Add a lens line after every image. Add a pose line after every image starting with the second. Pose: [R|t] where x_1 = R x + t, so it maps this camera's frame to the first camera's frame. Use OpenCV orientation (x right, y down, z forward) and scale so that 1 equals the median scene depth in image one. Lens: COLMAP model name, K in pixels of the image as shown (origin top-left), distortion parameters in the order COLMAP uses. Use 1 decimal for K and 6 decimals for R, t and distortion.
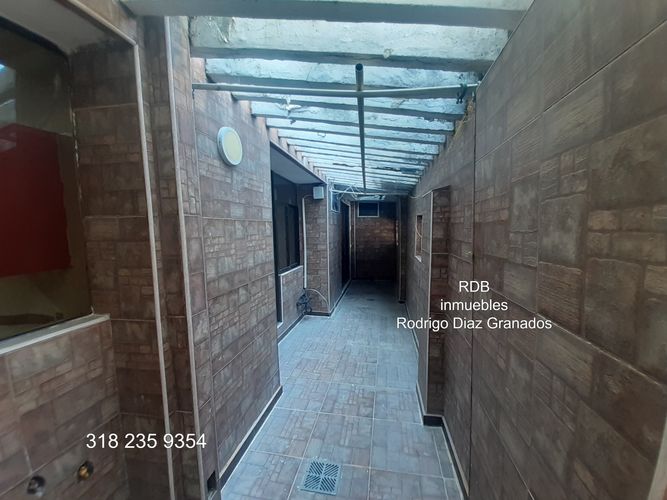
lens RADIAL K [[264.1, 0, 336.1], [0, 264.1, 248.3], [0, 0, 1]] dist [-0.002214, -0.004365]
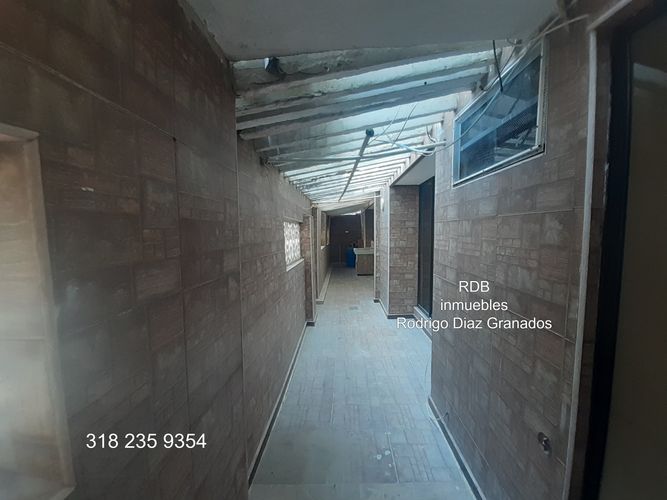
lens RADIAL K [[264.1, 0, 334.0], [0, 264.1, 250.1], [0, 0, 1]] dist [-0.002214, -0.004365]
pose [[-0.988827, 0.022176, -0.147407, 0.308108], [-0.003070, 0.985633, 0.168871, -0.173083], [0.149034, 0.167437, -0.974553, 1.912729]]
